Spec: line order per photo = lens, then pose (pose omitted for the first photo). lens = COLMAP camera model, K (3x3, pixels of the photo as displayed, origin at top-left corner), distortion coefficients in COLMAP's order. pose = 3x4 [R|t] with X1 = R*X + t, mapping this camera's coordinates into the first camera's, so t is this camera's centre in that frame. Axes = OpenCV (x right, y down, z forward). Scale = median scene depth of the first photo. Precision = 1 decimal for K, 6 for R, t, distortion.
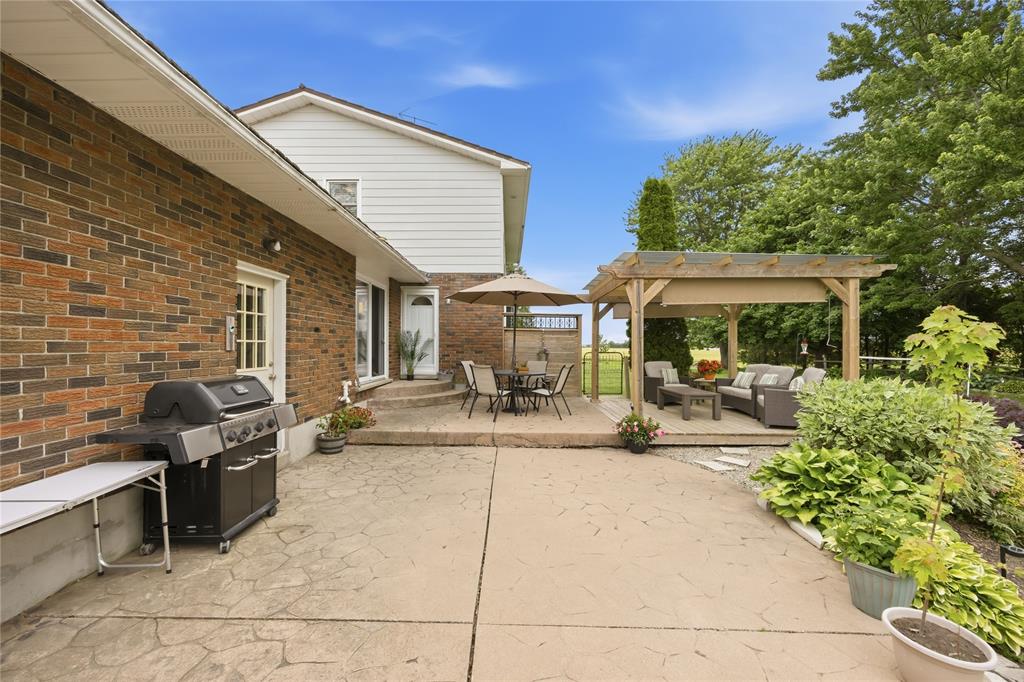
lens RADIAL K [[397.0, 0, 513.0], [0, 397.0, 344.6], [0, 0, 1]] dist [-0.000032, 0.000120]
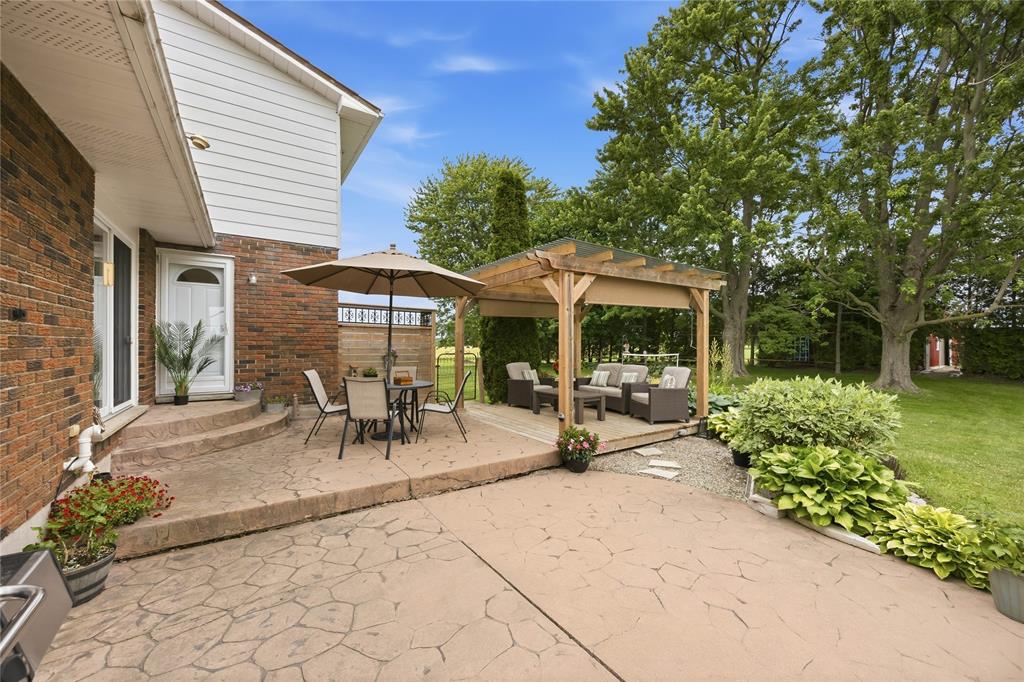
lens RADIAL K [[394.2, 0, 514.2], [0, 394.2, 342.5], [0, 0, 1]] dist [-0.000096, -0.000241]
pose [[0.828879, 0.002293, 0.559423, -0.232423], [-0.002379, 0.999997, -0.000572, -0.007373], [-0.559423, -0.000857, 0.828882, 0.292610]]
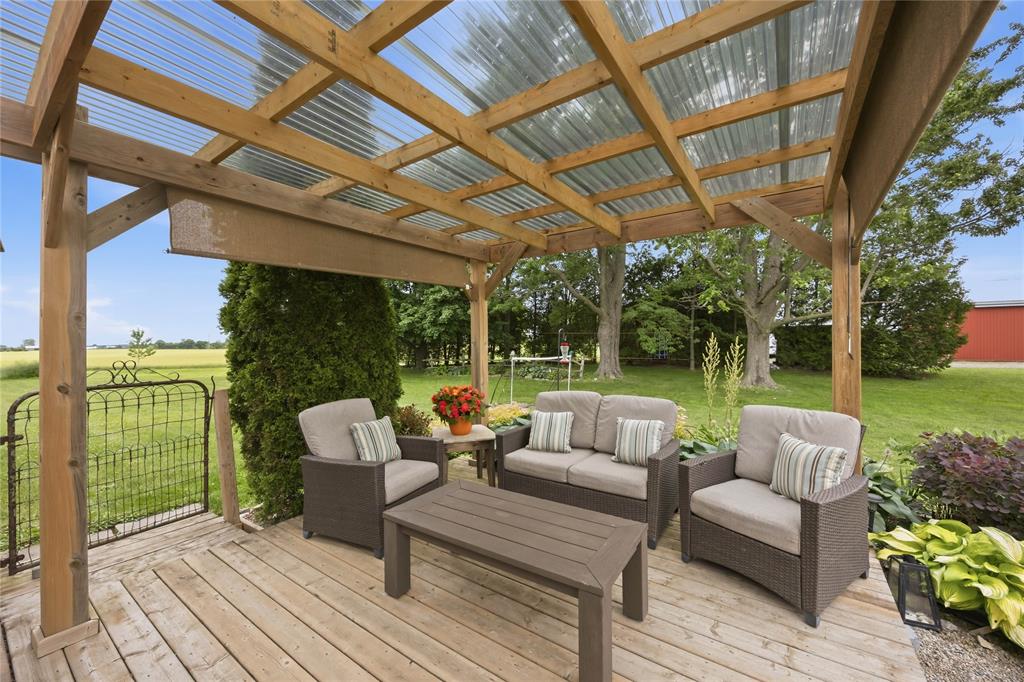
lens RADIAL K [[397.0, 0, 513.0], [0, 397.0, 344.6], [0, 0, 1]] dist [-0.000032, 0.000120]
pose [[0.565696, -0.010417, 0.824548, 0.226171], [0.008329, 0.999941, 0.006918, -0.011210], [-0.824572, 0.002954, 0.565750, 0.912202]]
